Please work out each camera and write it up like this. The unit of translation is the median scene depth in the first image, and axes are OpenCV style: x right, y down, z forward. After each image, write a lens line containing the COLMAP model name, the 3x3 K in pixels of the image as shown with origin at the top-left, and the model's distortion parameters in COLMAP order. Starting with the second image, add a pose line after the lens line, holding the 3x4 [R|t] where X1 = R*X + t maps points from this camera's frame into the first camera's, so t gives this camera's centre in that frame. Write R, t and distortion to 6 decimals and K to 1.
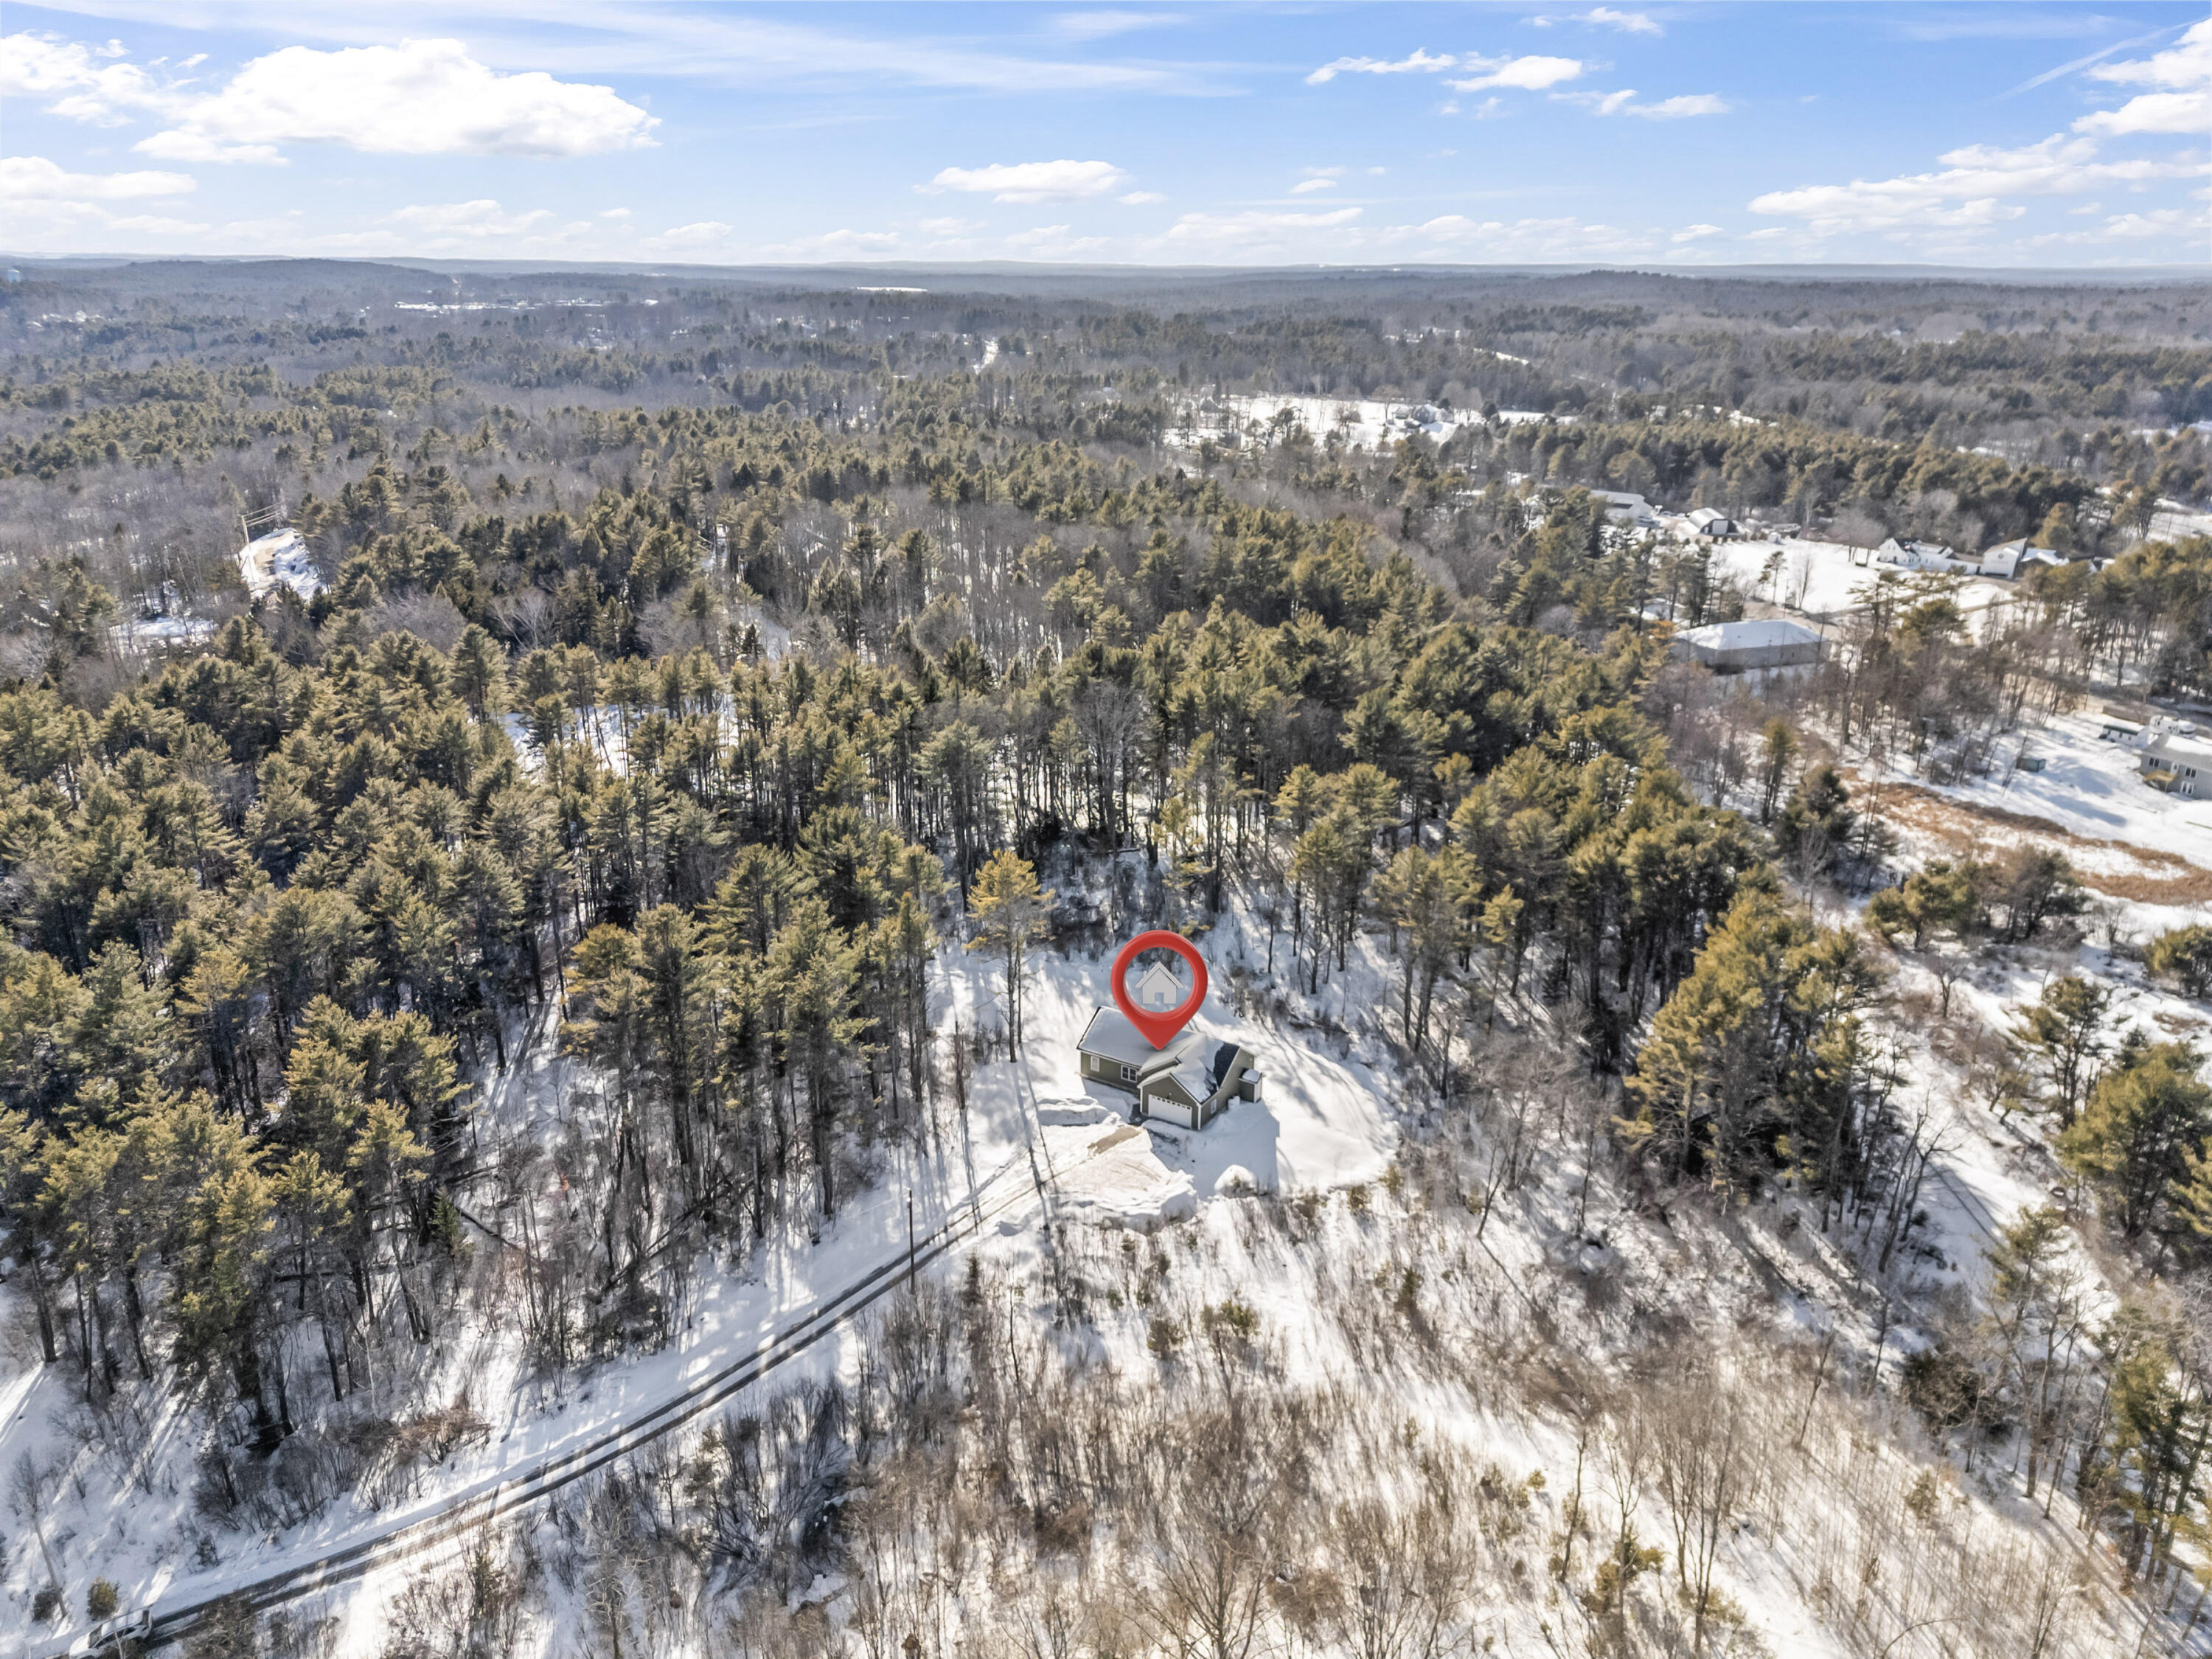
lens RADIAL K [[1586.7, 0, 1106.0], [0, 1586.7, 829.5], [0, 0, 1]] dist [0.103495, -0.164855]
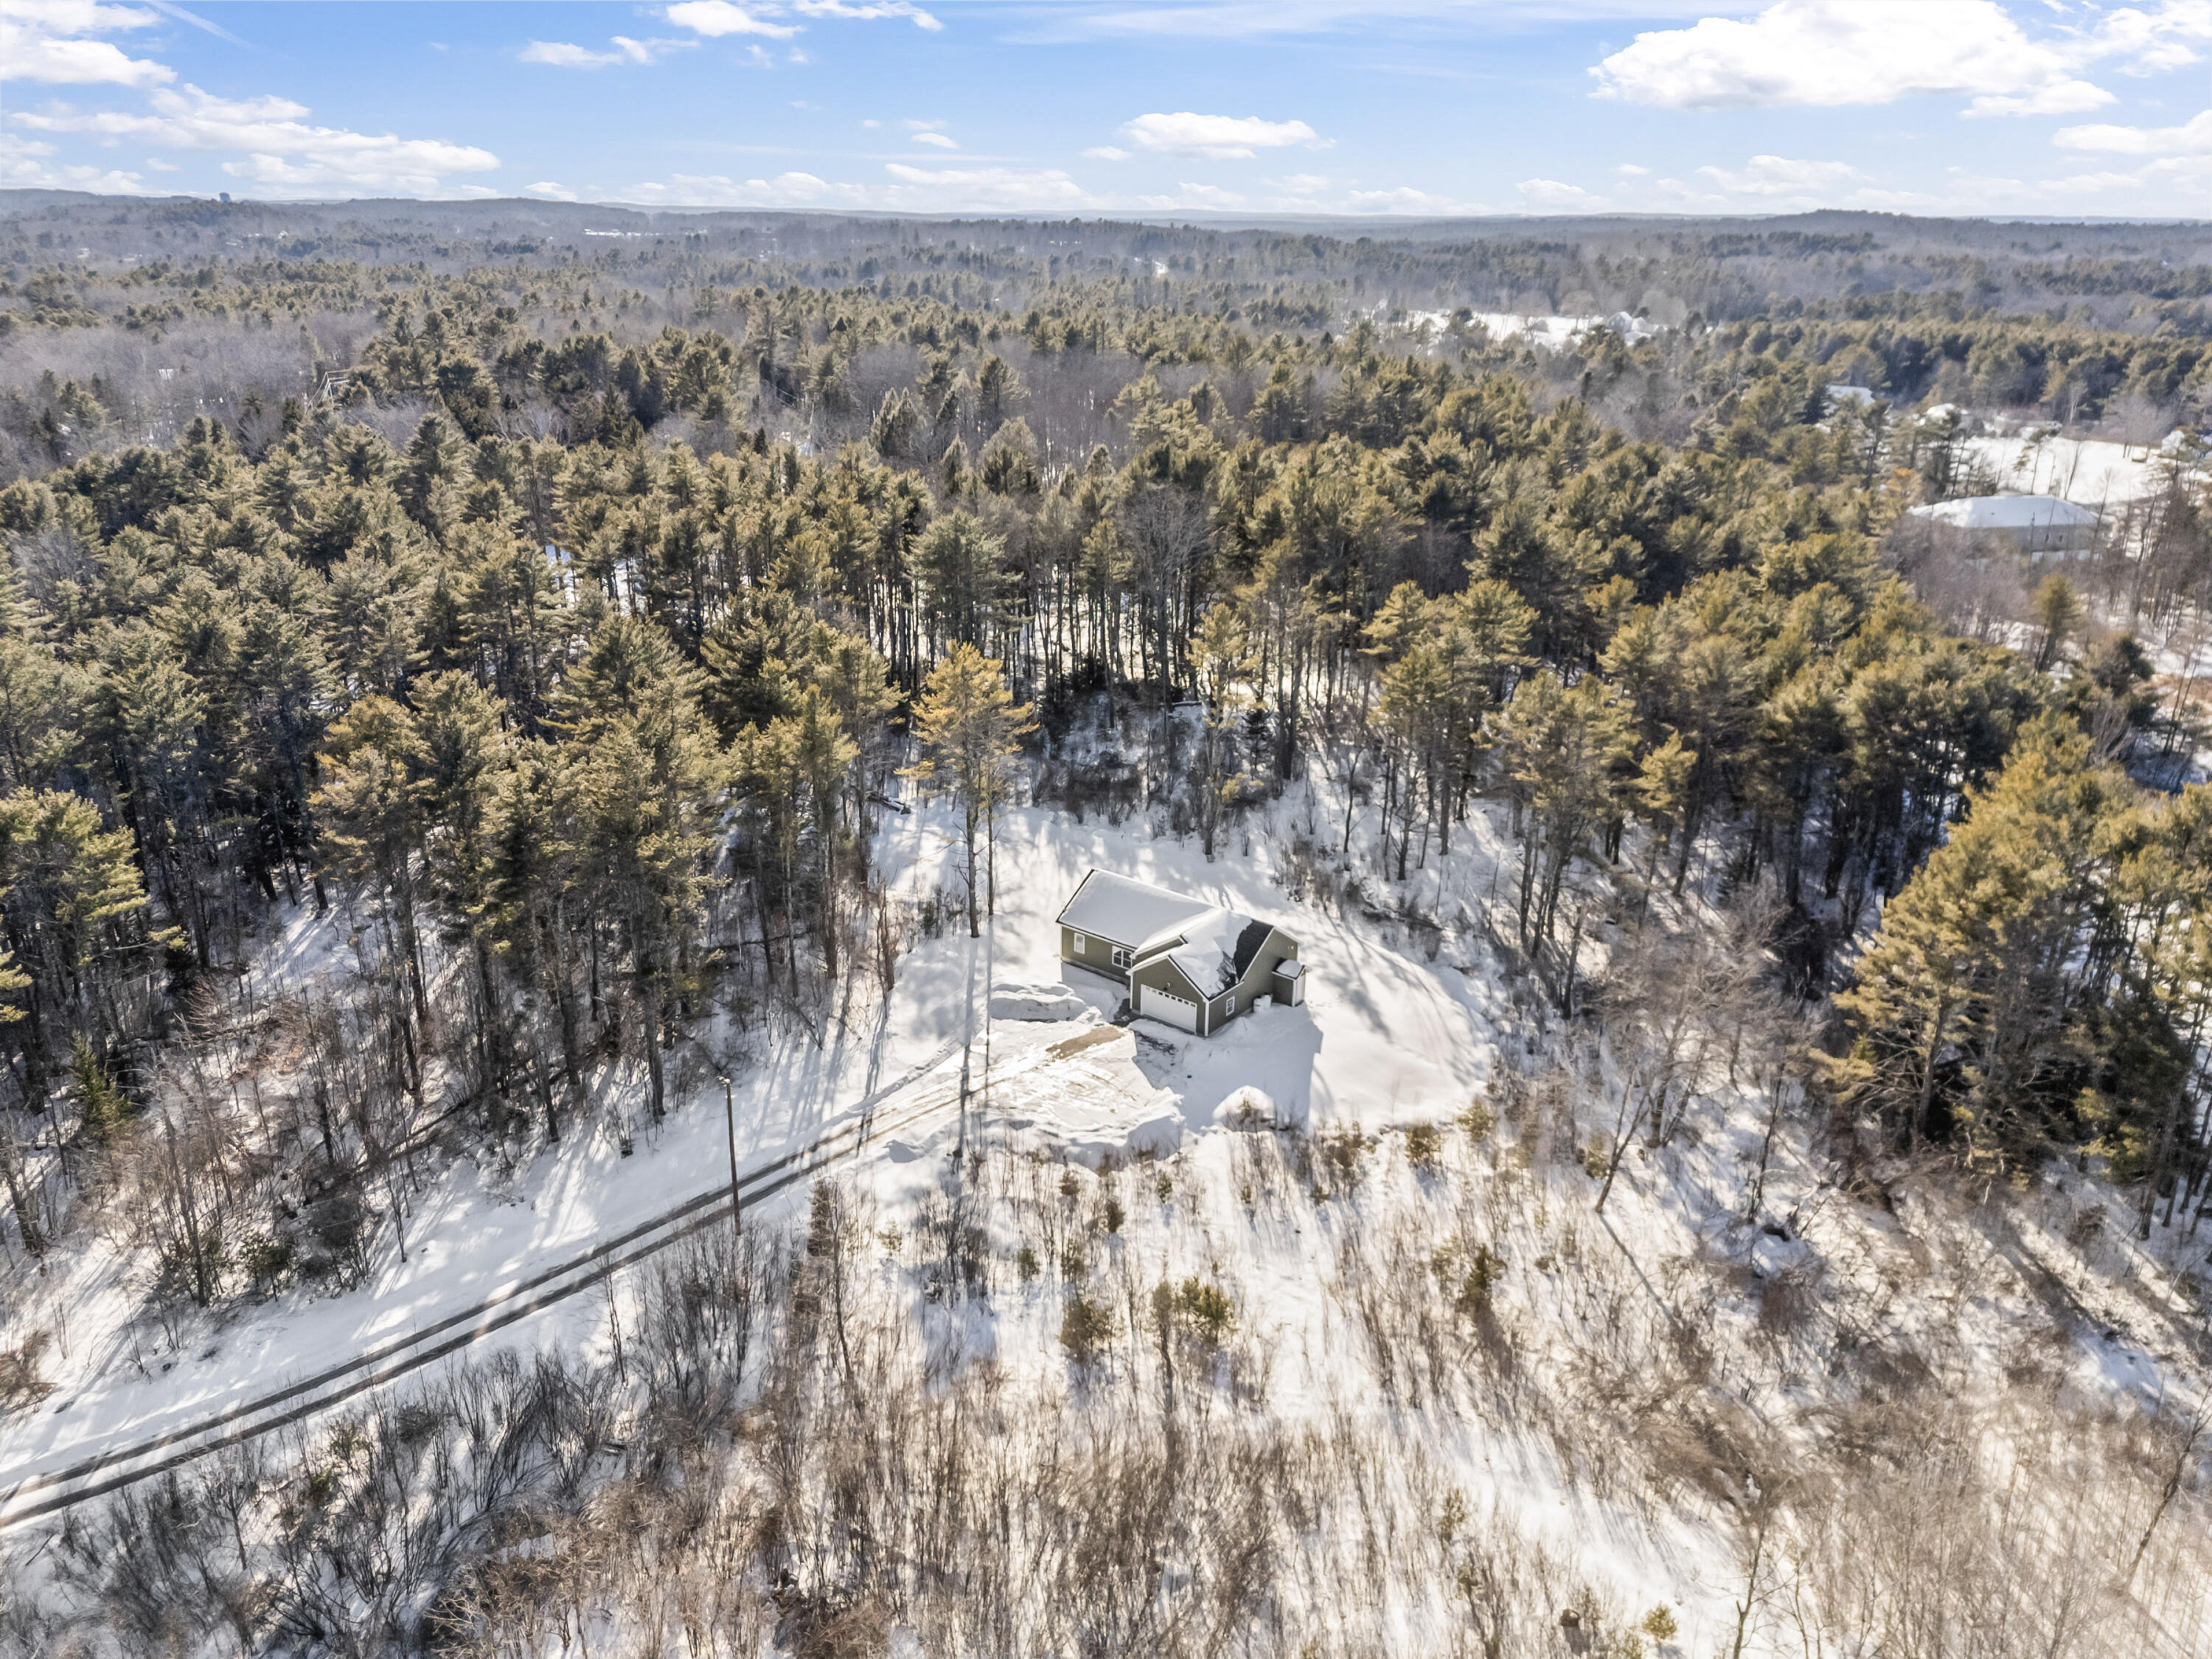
lens RADIAL K [[1625.4, 0, 1113.7], [0, 1625.4, 818.4], [0, 0, 1]] dist [0.079430, -0.069905]
pose [[0.994783, 0.046660, -0.090719, 0.083618], [-0.044613, 0.998705, 0.024465, 0.080575], [0.091743, -0.020290, 0.995576, 0.293255]]
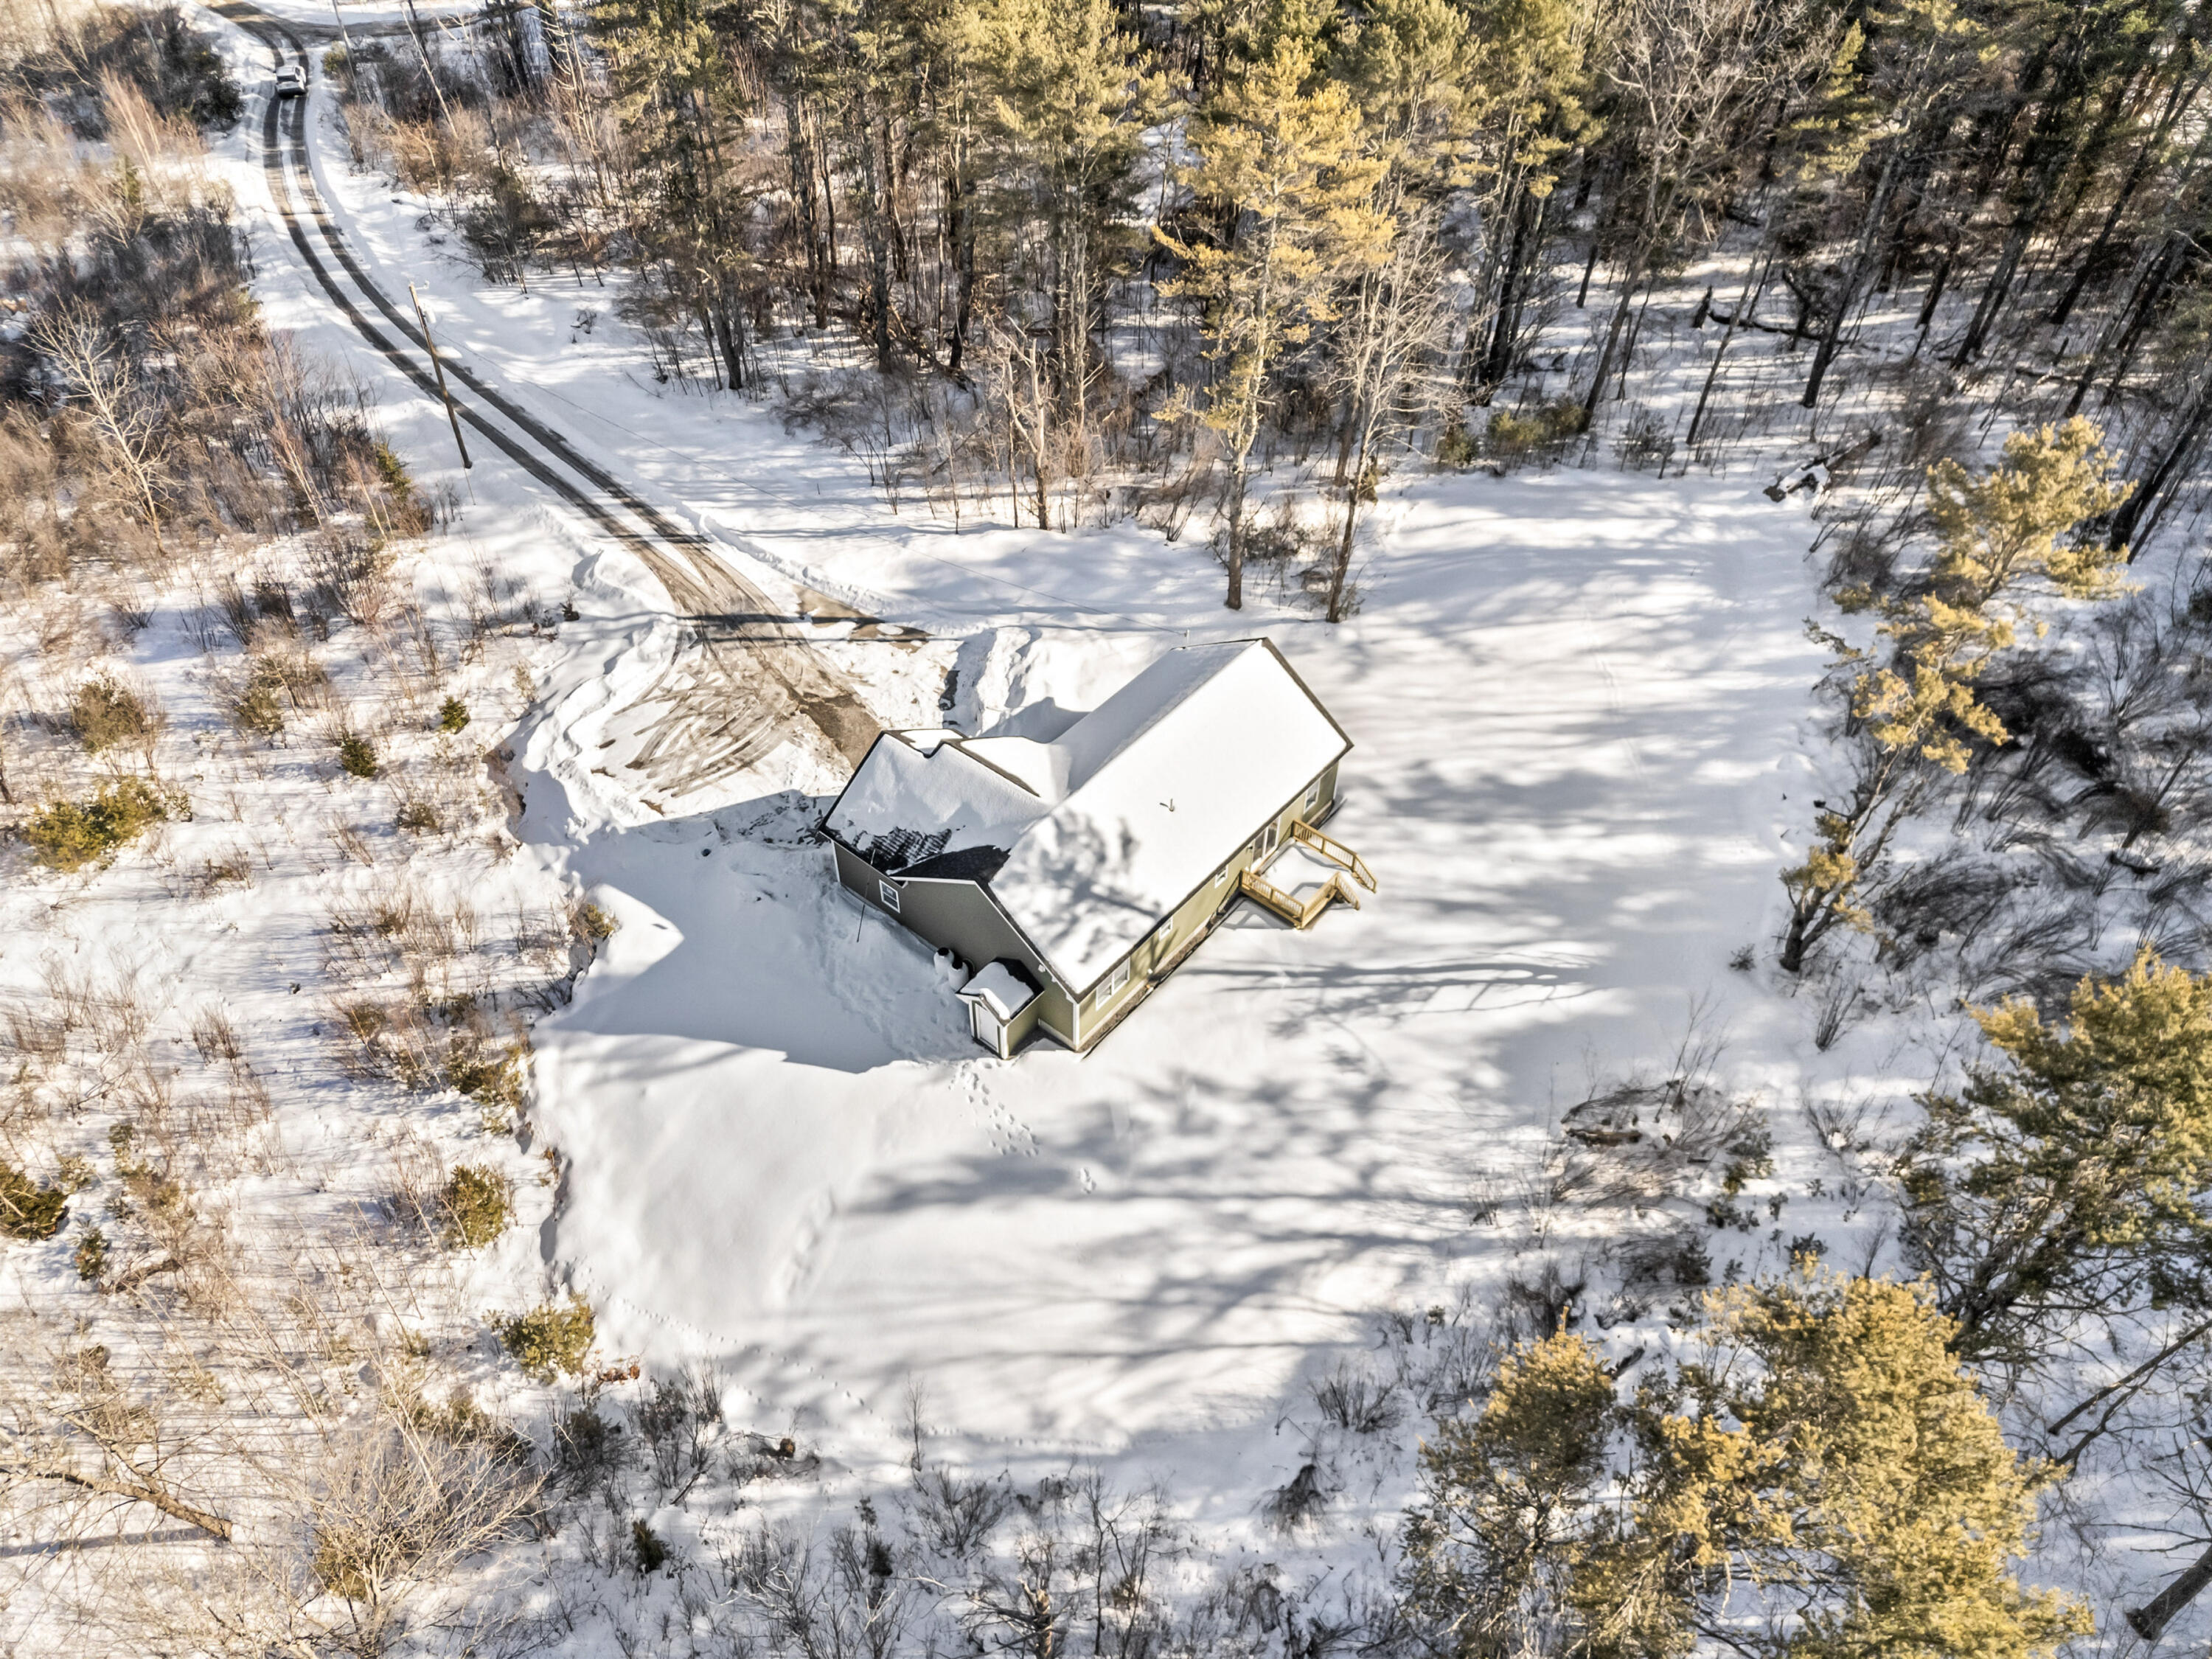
lens RADIAL K [[1625.4, 0, 1113.7], [0, 1625.4, 818.4], [0, 0, 1]] dist [0.079430, -0.069905]
pose [[-0.132440, 0.706794, -0.694912, 0.335481], [-0.339035, 0.626497, 0.701824, -0.131449], [0.931405, 0.328549, 0.156655, 1.054031]]
